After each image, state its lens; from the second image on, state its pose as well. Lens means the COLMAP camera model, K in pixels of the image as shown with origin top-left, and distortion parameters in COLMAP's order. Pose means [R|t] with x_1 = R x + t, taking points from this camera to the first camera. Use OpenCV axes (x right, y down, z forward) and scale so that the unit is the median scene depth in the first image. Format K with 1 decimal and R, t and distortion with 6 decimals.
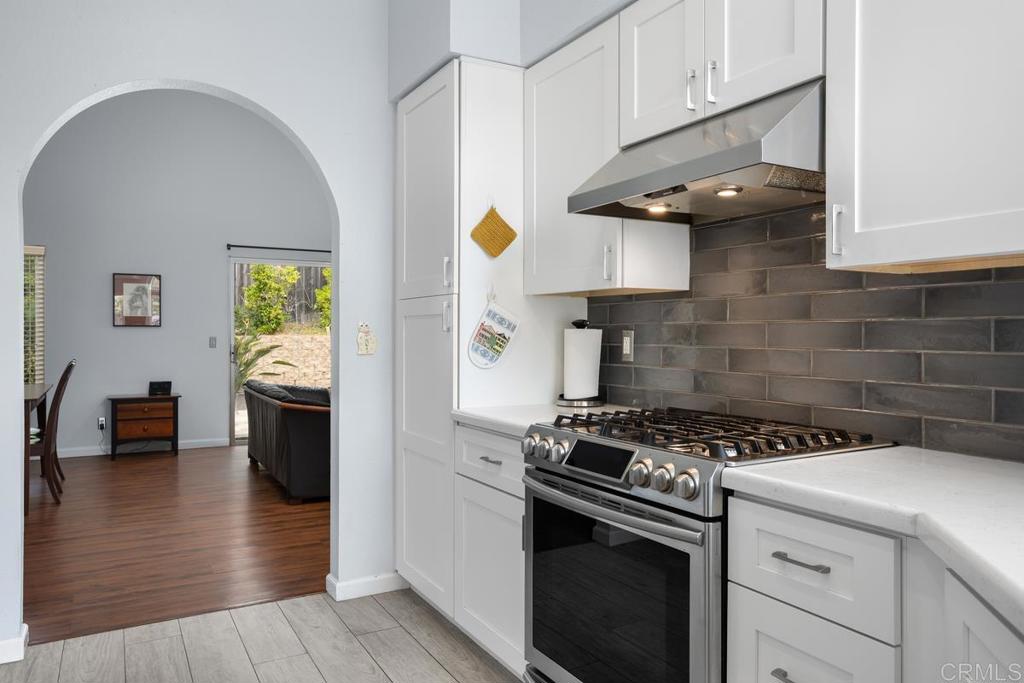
lens RADIAL K [[698.1, 0, 512.9], [0, 698.1, 338.2], [0, 0, 1]] dist [-0.012835, 0.000565]
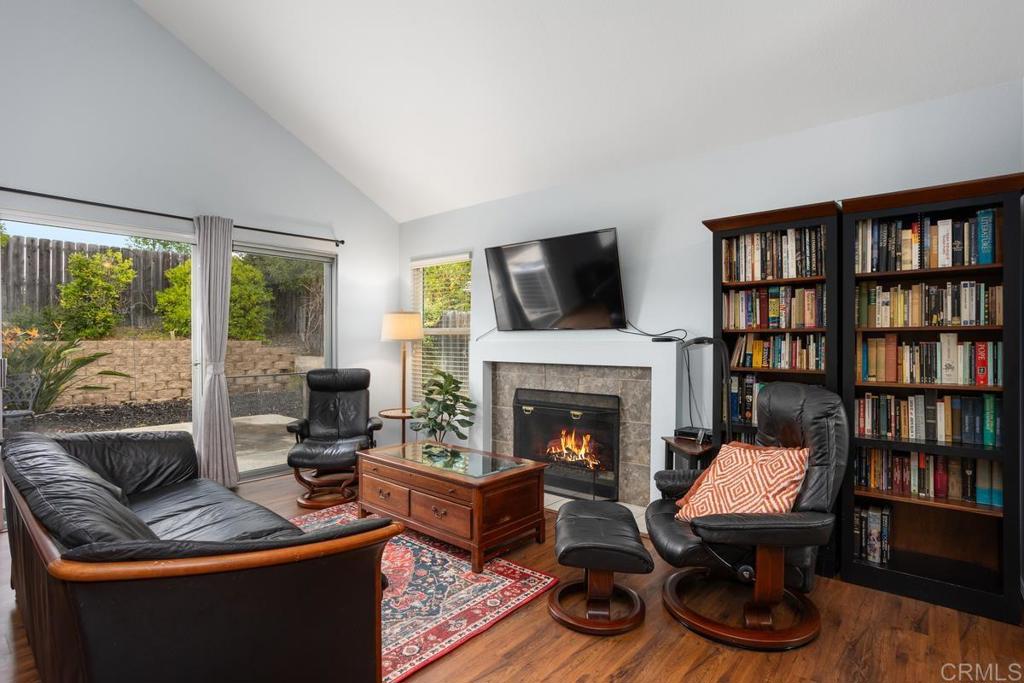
lens RADIAL K [[514.8, 0, 515.6], [0, 514.8, 346.0], [0, 0, 1]] dist [-0.043517, 0.020267]
pose [[0.940806, -0.001377, 0.338944, -0.147459], [-0.000861, 0.999979, 0.006451, -0.004607], [-0.338945, -0.006361, 0.940785, 0.489171]]
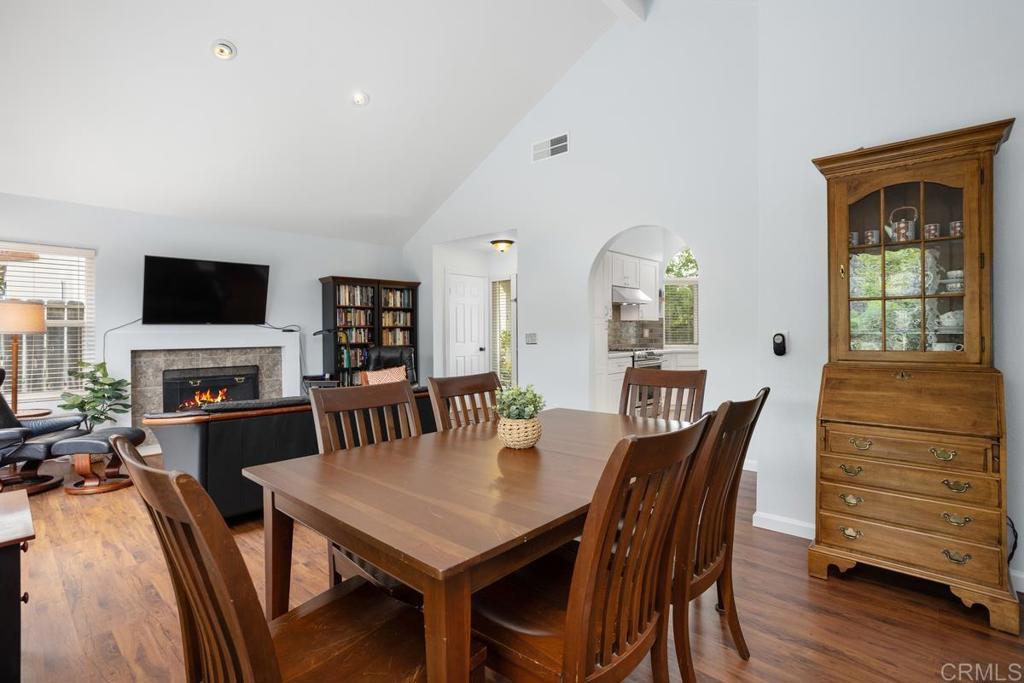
lens RADIAL K [[499.4, 0, 512.3], [0, 499.4, 336.8], [0, 0, 1]] dist [-0.032522, 0.020716]
pose [[-0.307991, -0.010190, 0.951335, -0.792115], [0.009517, 0.999860, 0.013791, -0.005205], [-0.951342, 0.013301, -0.307851, 0.795353]]
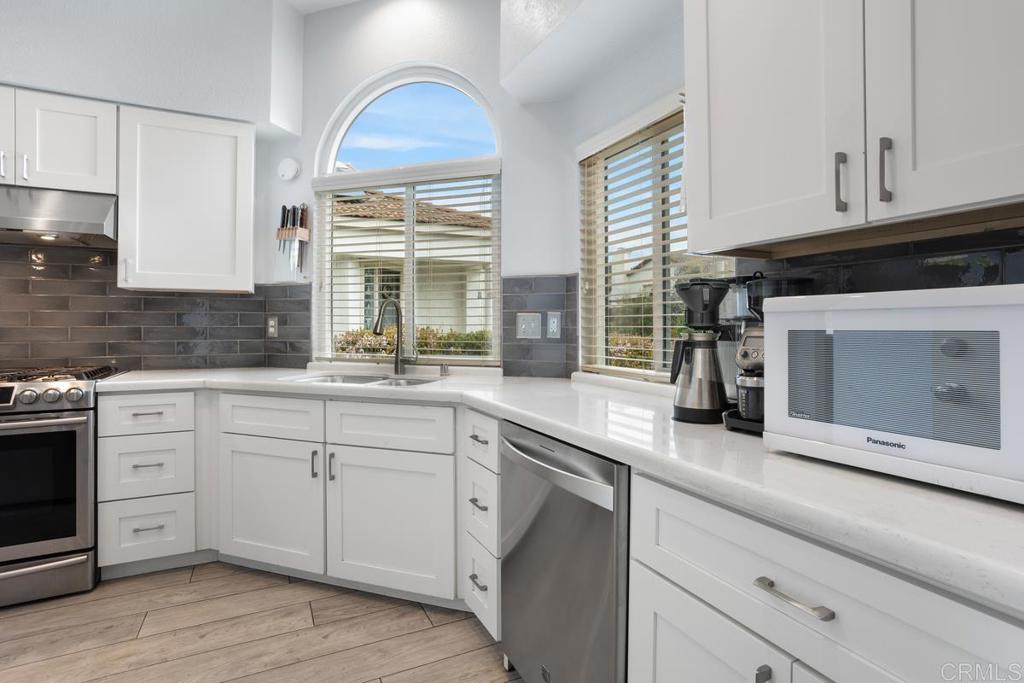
lens RADIAL K [[514.8, 0, 509.9], [0, 514.8, 324.5], [0, 0, 1]] dist [-0.043517, 0.020267]
pose [[0.066005, 0.001324, 0.997818, -0.228286], [0.004174, 0.999990, -0.001603, 0.004781], [-0.997811, 0.004271, 0.065999, -0.064532]]
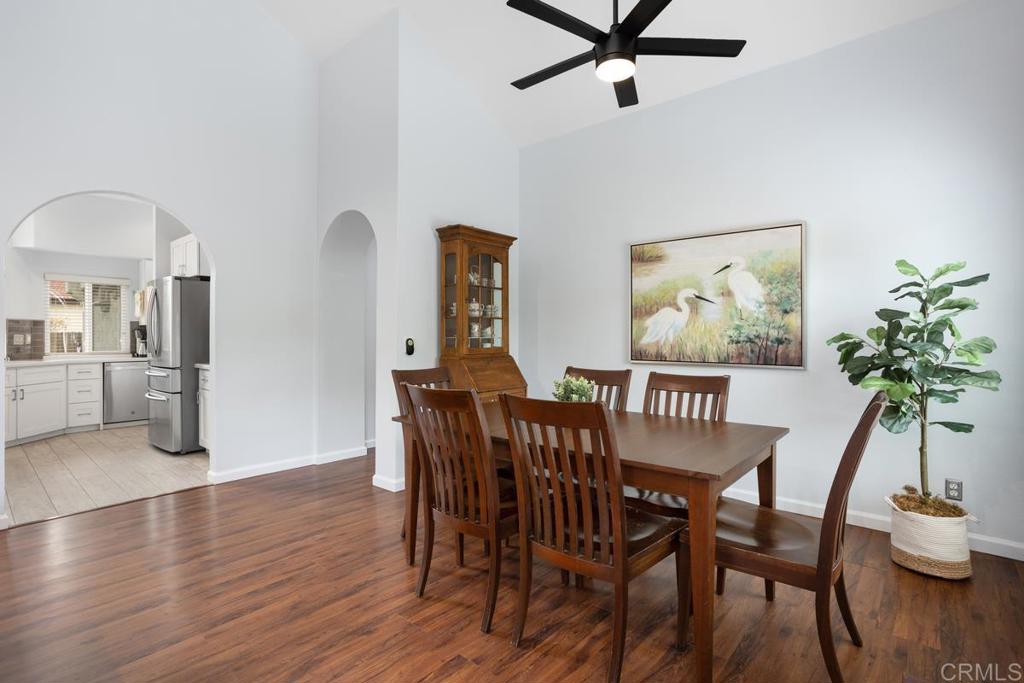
lens RADIAL K [[499.4, 0, 514.5], [0, 499.4, 335.2], [0, 0, 1]] dist [-0.032522, 0.020716]
pose [[-0.948451, -0.002377, -0.316915, -0.406448], [-0.002460, 0.999997, -0.000138, -0.003877], [0.316914, 0.000649, -0.948454, 1.009707]]
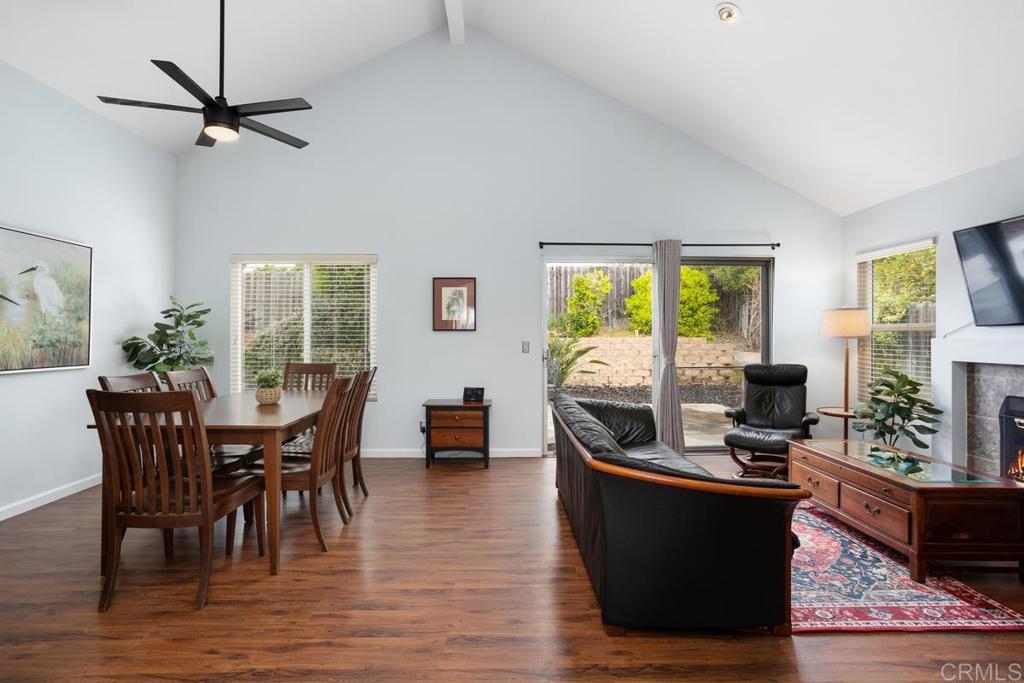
lens RADIAL K [[499.4, 0, 501.8], [0, 499.4, 338.0], [0, 0, 1]] dist [-0.032522, 0.020716]
pose [[0.872134, 0.000164, -0.489267, -0.132021], [-0.000581, 1.000000, -0.000701, -0.005878], [0.489266, 0.000896, 0.872134, 0.407935]]
